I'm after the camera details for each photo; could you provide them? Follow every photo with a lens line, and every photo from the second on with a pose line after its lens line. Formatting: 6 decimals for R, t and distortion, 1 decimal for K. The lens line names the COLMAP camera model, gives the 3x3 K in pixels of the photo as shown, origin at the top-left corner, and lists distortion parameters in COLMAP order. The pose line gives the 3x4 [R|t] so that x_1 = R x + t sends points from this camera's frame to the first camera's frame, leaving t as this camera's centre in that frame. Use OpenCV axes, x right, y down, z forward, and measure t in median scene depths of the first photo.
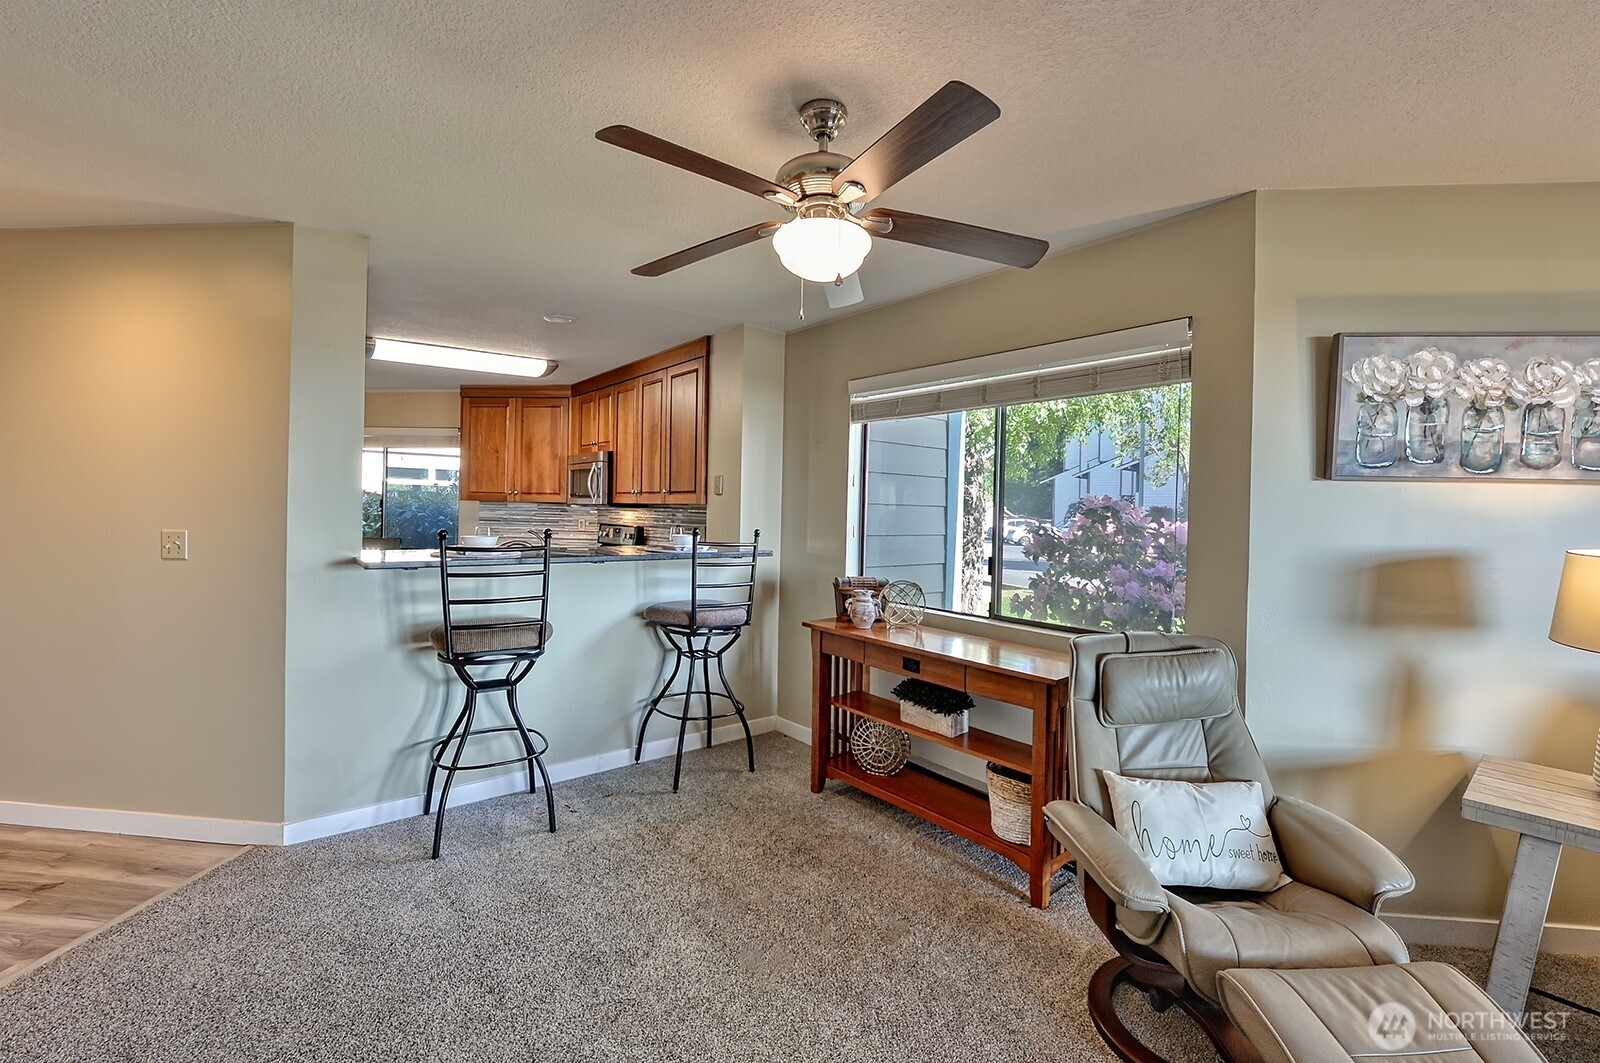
lens RADIAL K [[678.4, 0, 838.0], [0, 678.4, 533.4], [0, 0, 1]] dist [-0.015879, -0.000373]
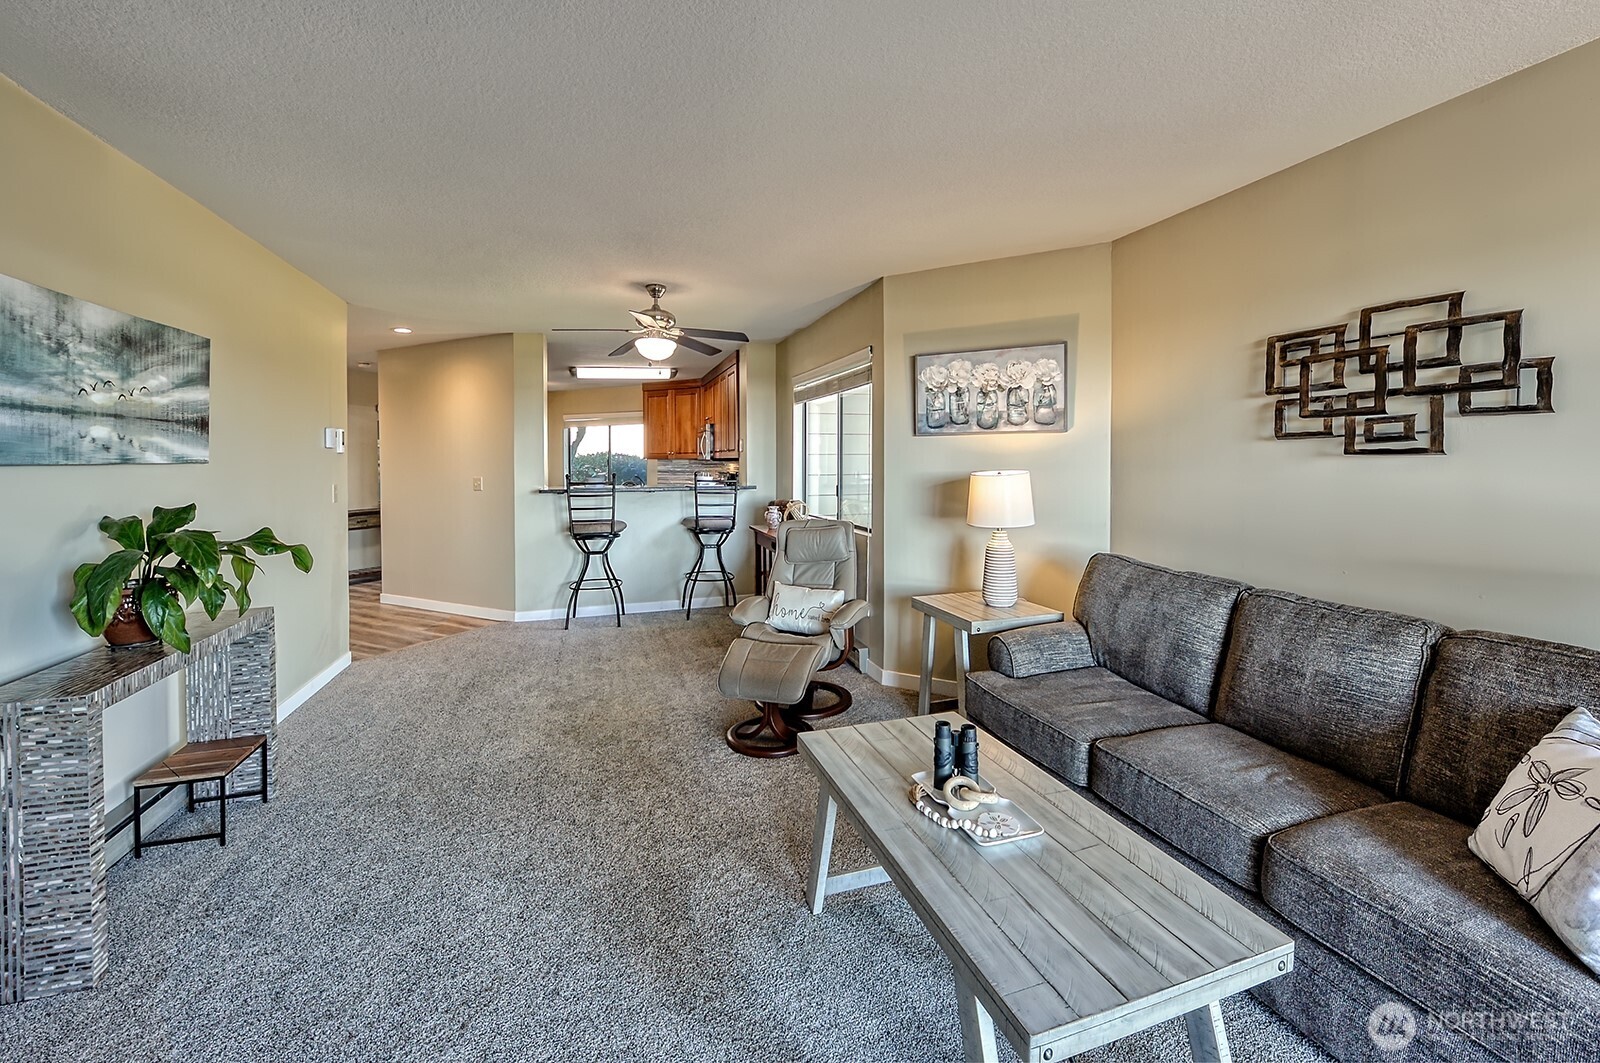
lens RADIAL K [[652.8, 0, 760.8], [0, 652.8, 500.0], [0, 0, 1]] dist [-0.014236, 0.001664]
pose [[0.901108, -0.000195, -0.433595, 1.139734], [0.010824, 0.999698, 0.022044, 0.049962], [0.433460, -0.024557, 0.900838, -0.771468]]
